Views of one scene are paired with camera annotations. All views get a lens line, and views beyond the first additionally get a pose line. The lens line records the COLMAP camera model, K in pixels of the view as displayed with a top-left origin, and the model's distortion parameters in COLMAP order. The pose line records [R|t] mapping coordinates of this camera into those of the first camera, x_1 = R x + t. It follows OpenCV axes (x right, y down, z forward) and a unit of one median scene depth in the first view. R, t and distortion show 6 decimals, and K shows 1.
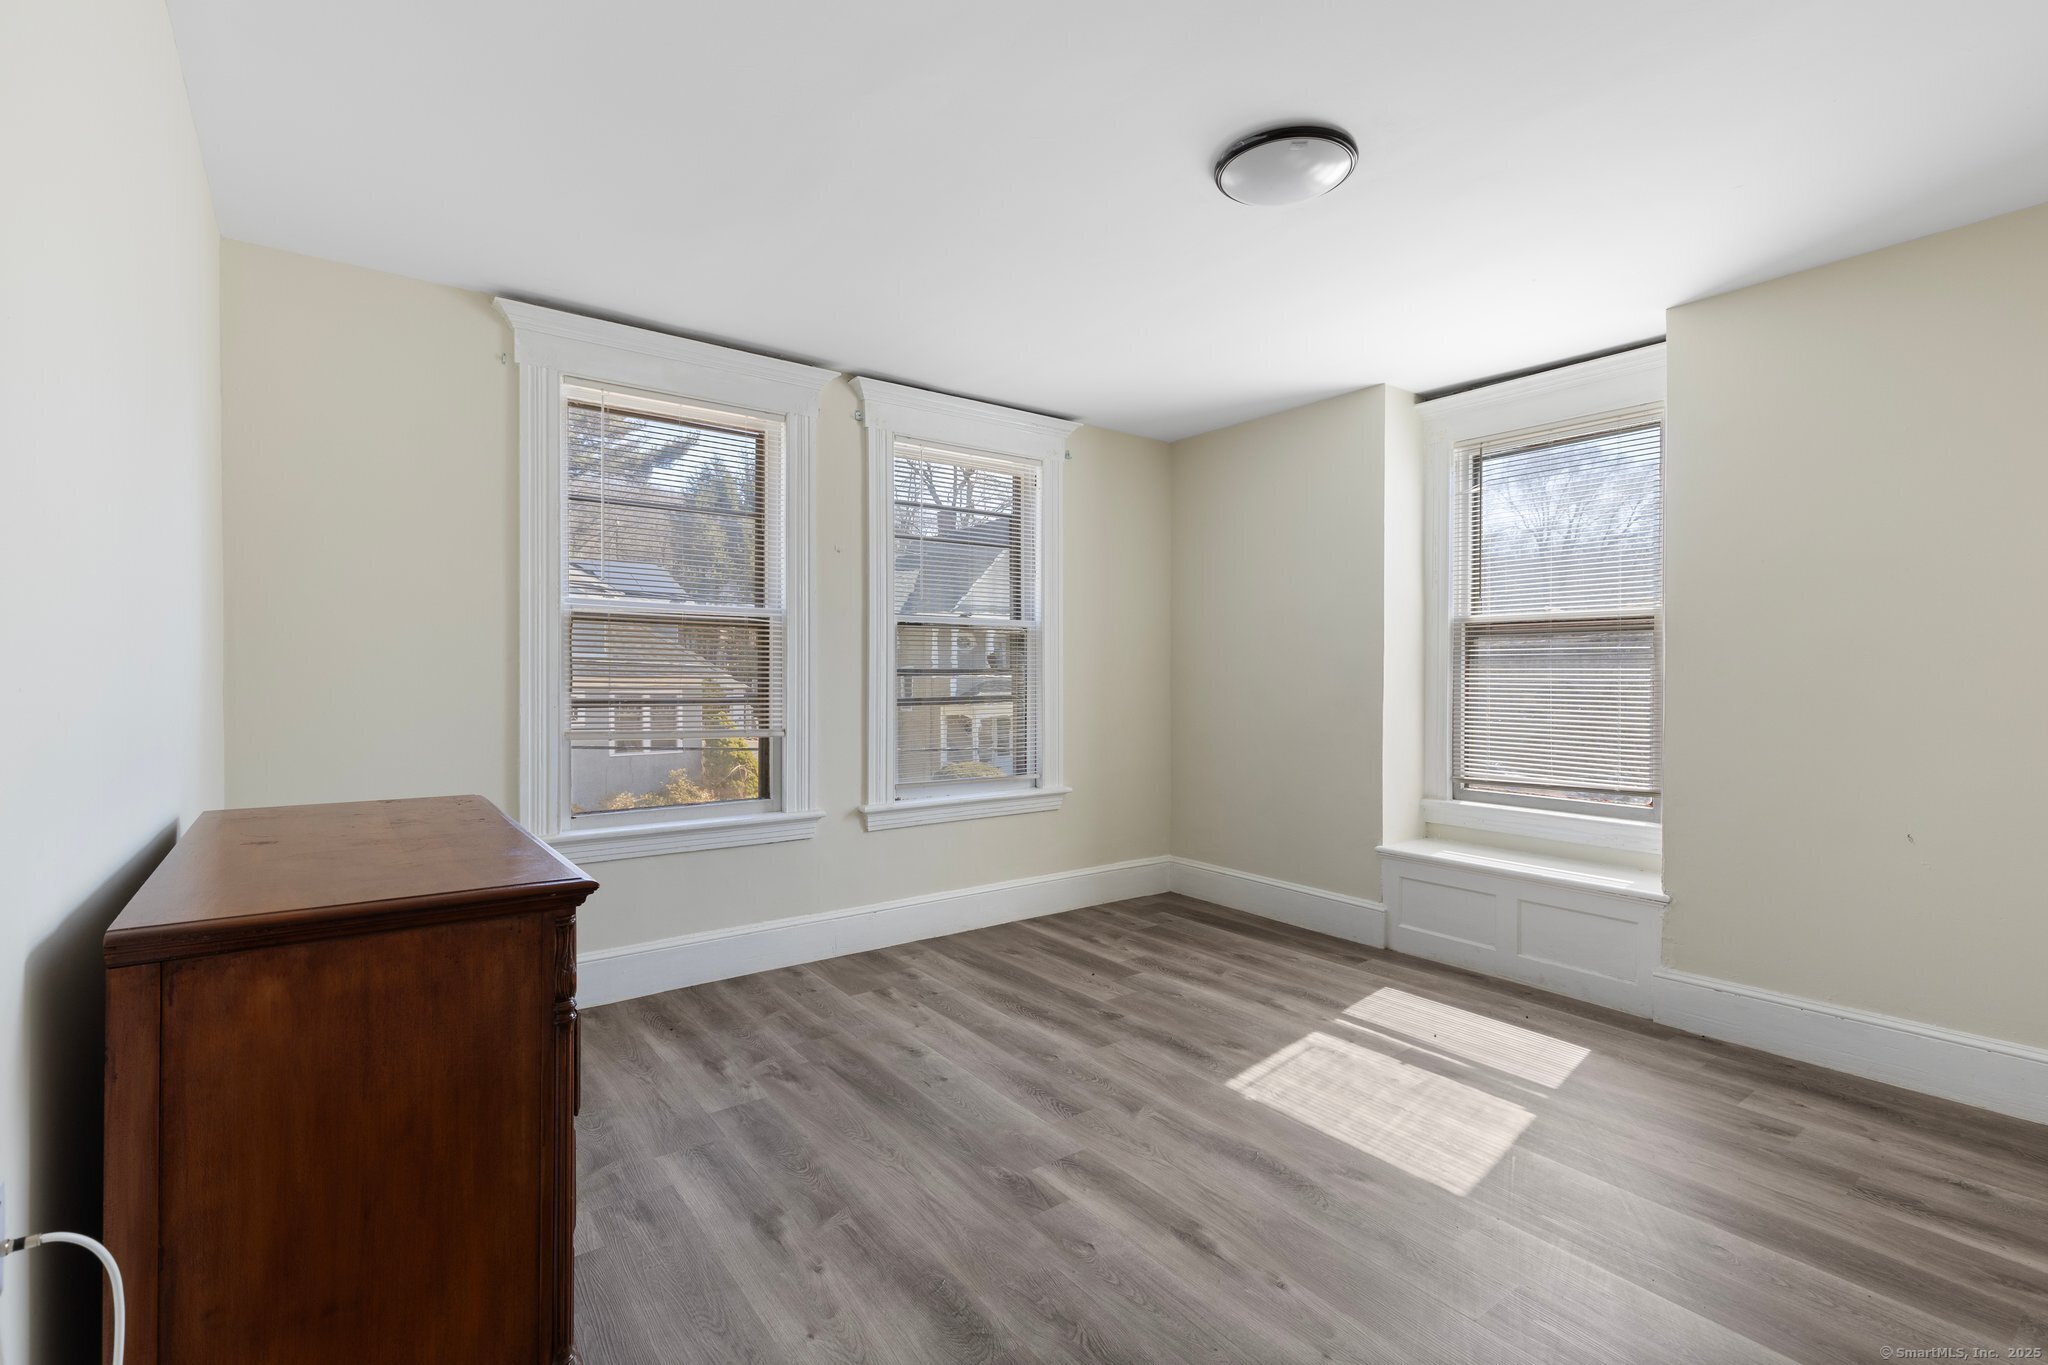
lens RADIAL K [[928.8, 0, 1008.7], [0, 928.8, 678.9], [0, 0, 1]] dist [0.010487, -0.001727]
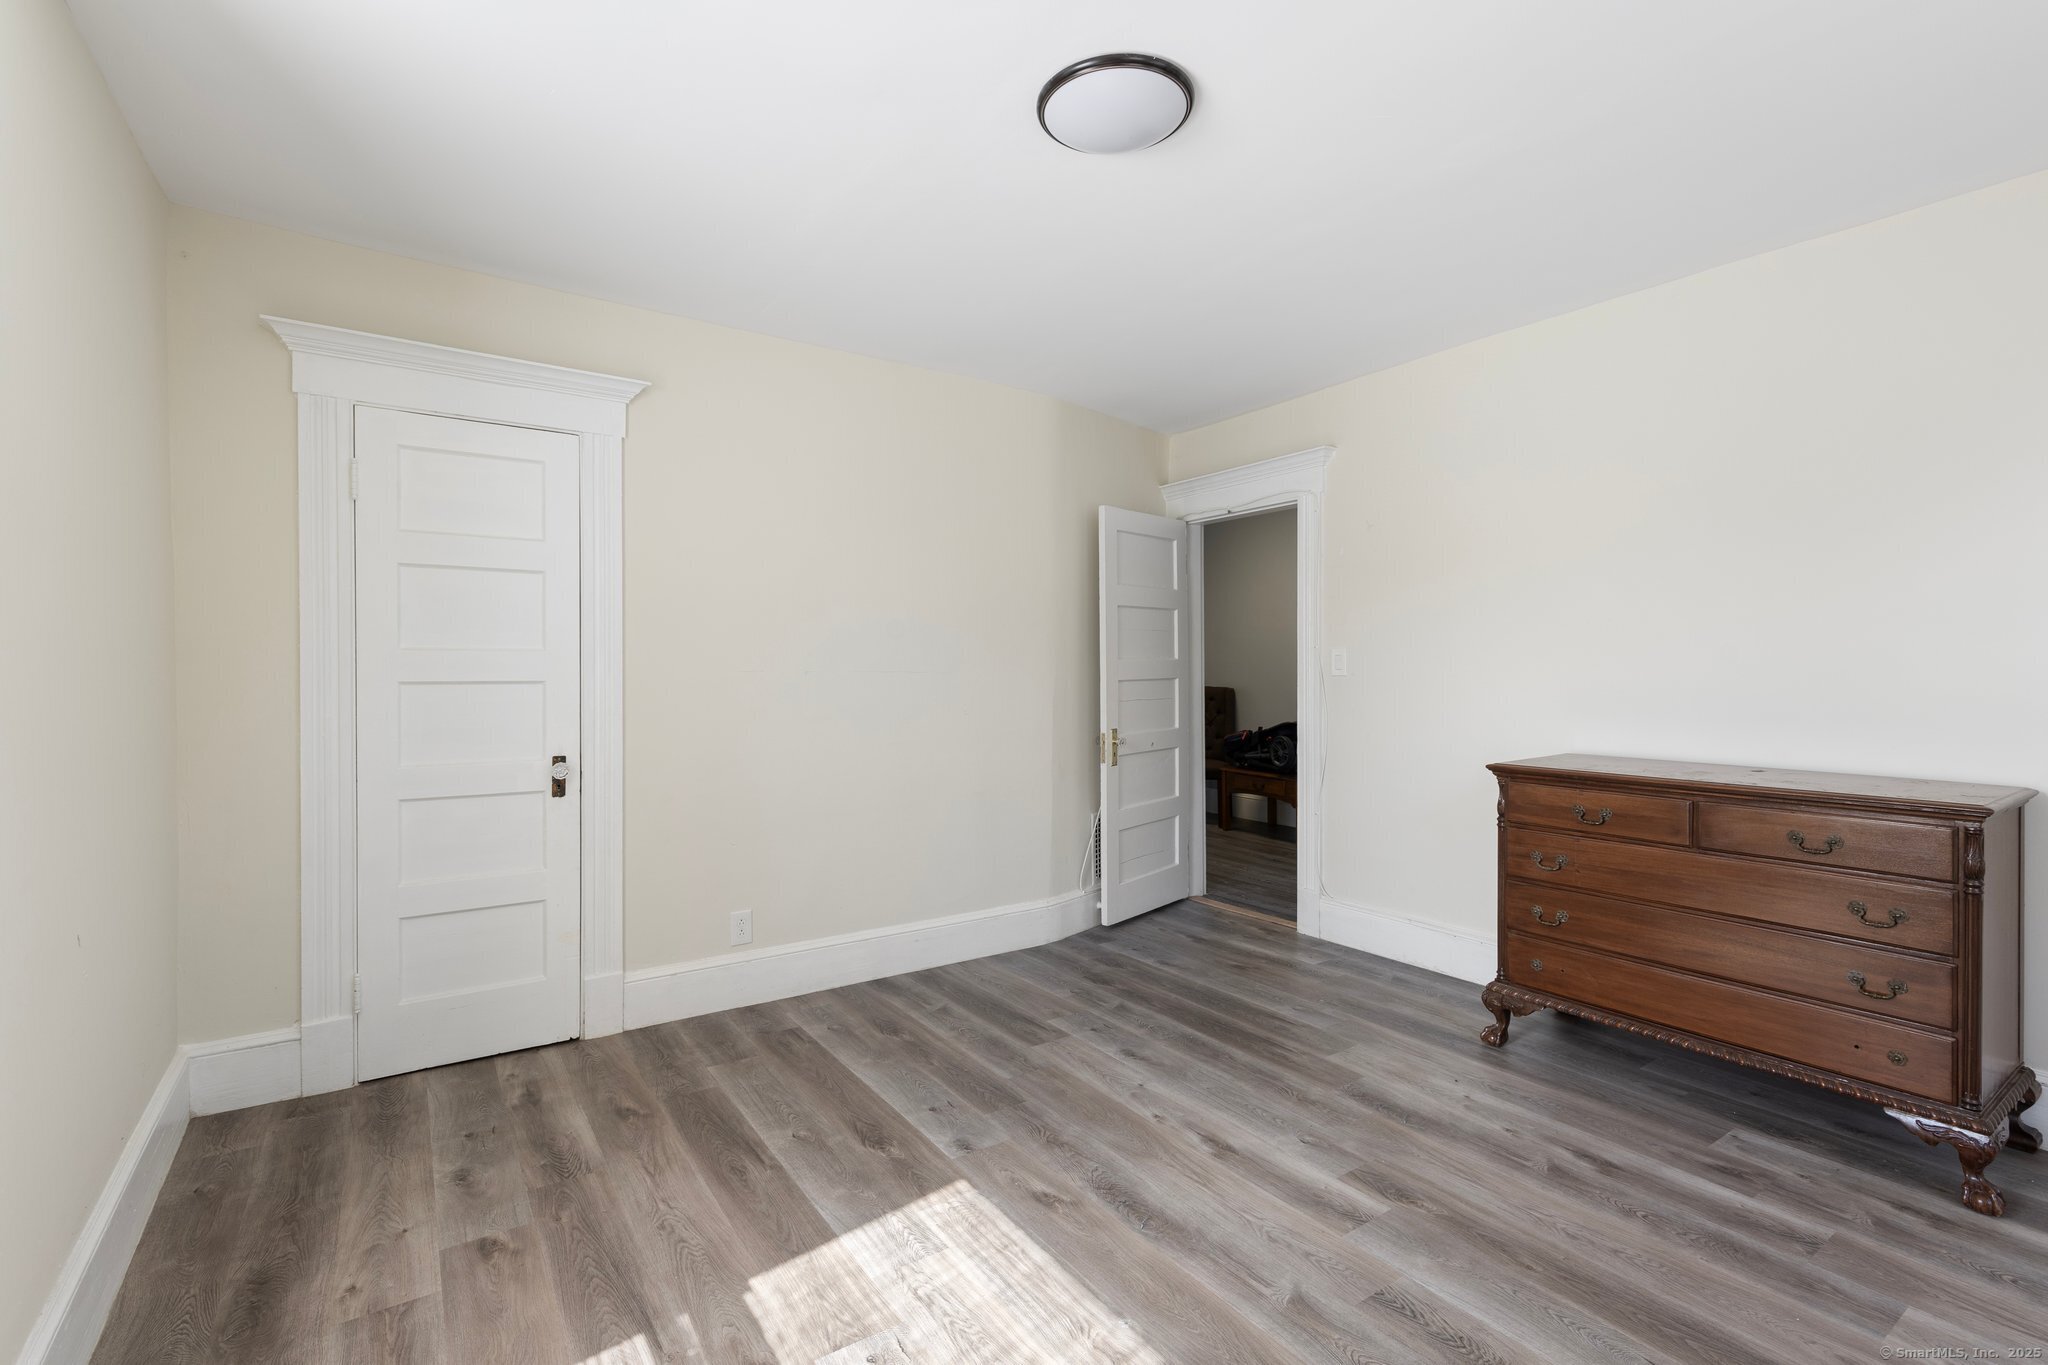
lens RADIAL K [[928.8, 0, 1022.5], [0, 928.8, 675.1], [0, 0, 1]] dist [0.010487, -0.001727]
pose [[-0.999499, -0.000829, 0.031635, 0.260809], [-0.000195, 0.999799, 0.020024, -0.019404], [-0.031645, 0.020008, -0.999299, 1.382611]]
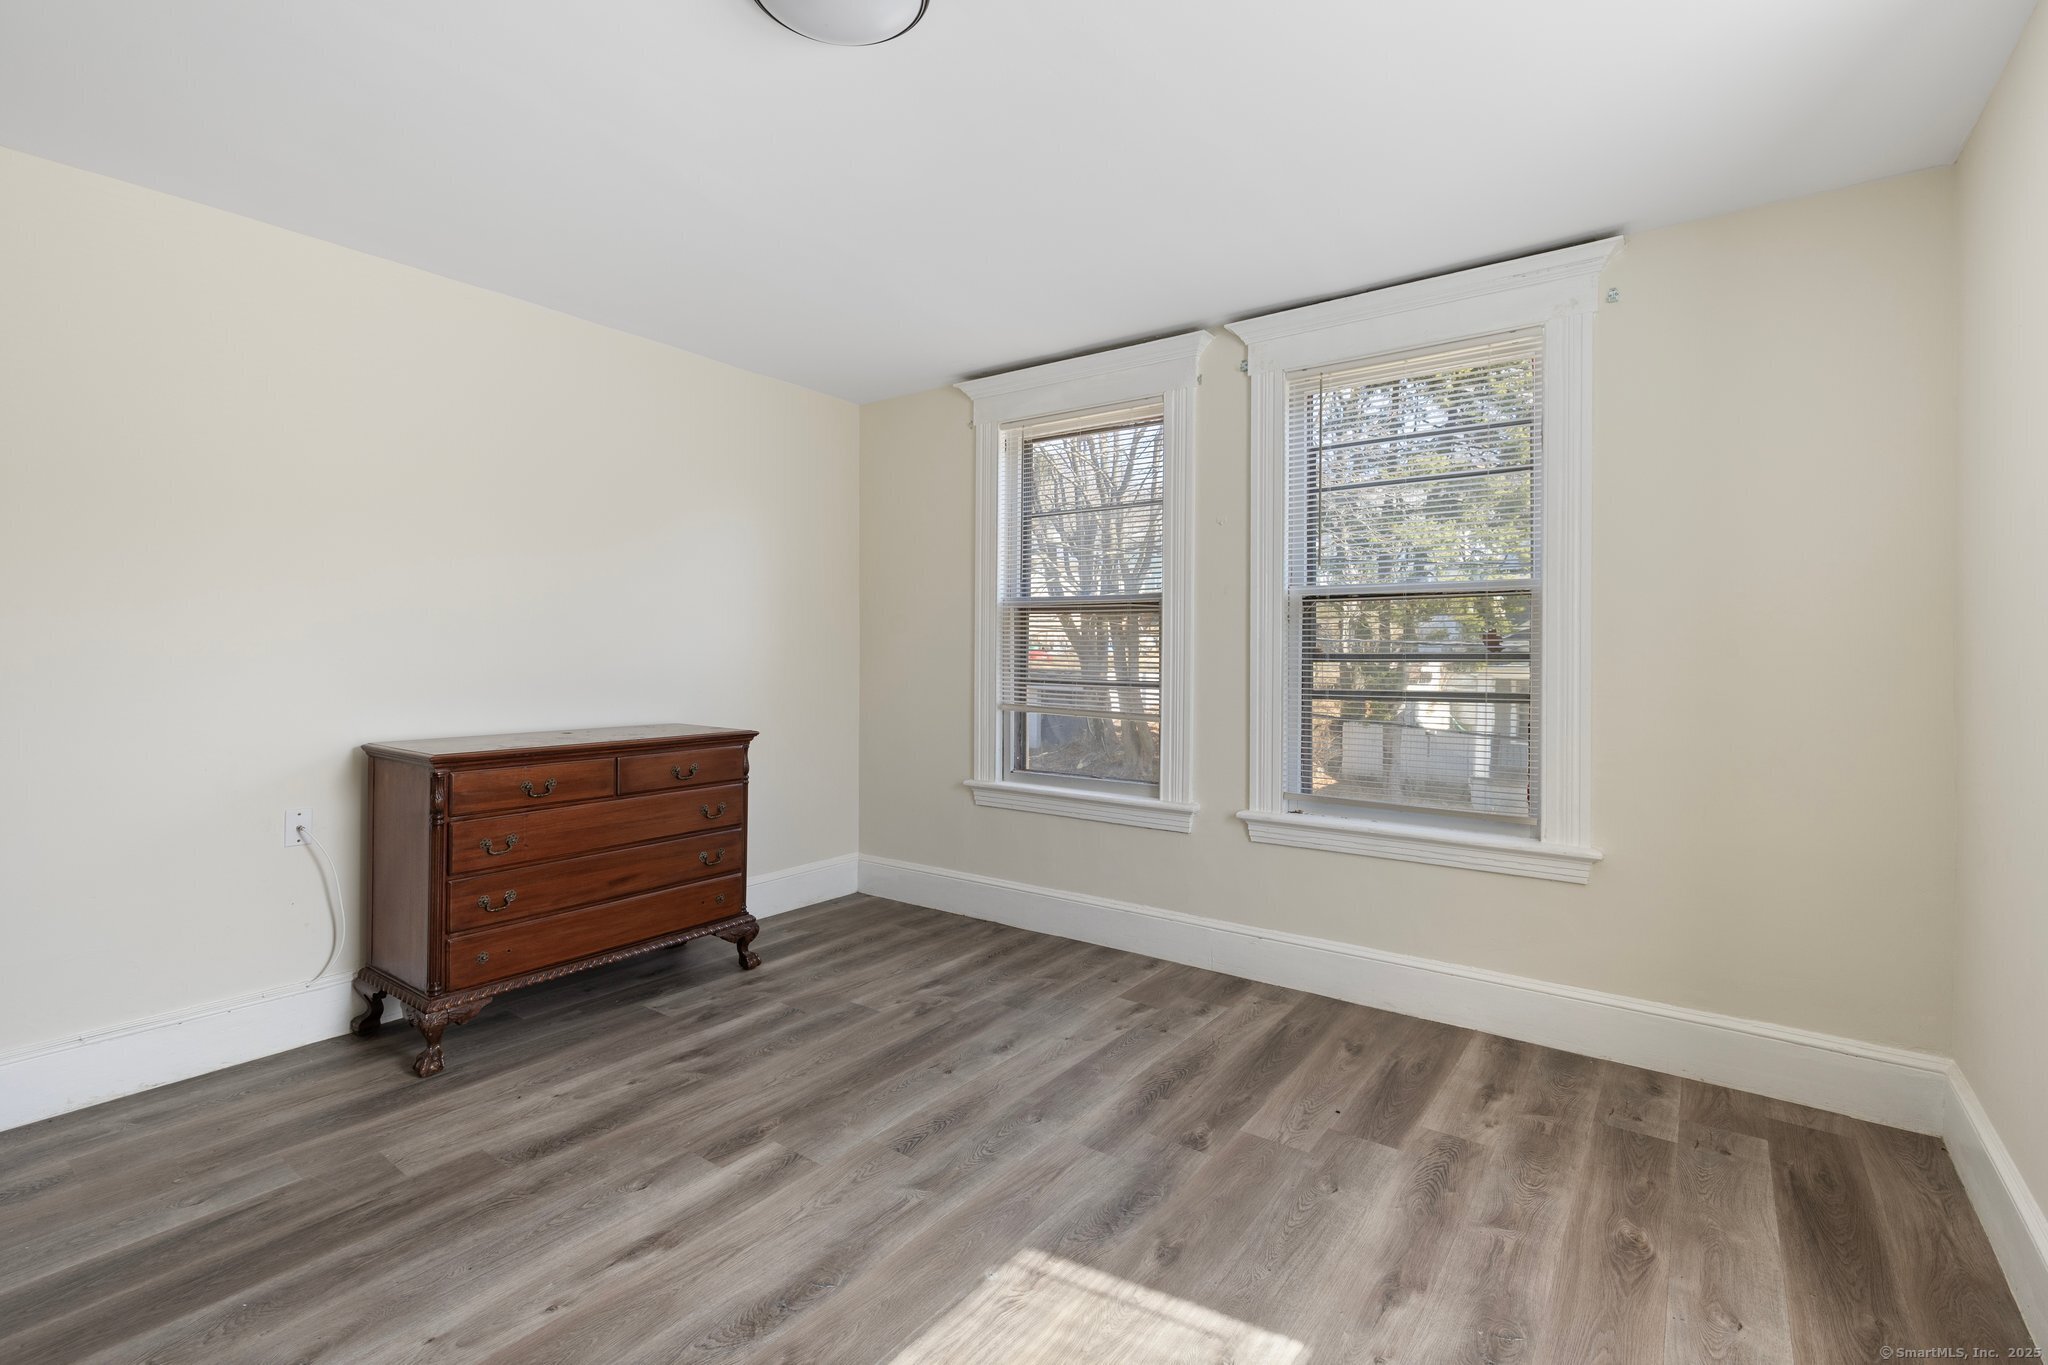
lens RADIAL K [[928.8, 0, 1021.0], [0, 928.8, 649.3], [0, 0, 1]] dist [0.010487, -0.001727]
pose [[0.292395, -0.003439, -0.956291, 0.774982], [-0.012755, 0.999891, -0.007496, -0.006867], [0.956213, 0.014389, 0.292319, 0.679061]]
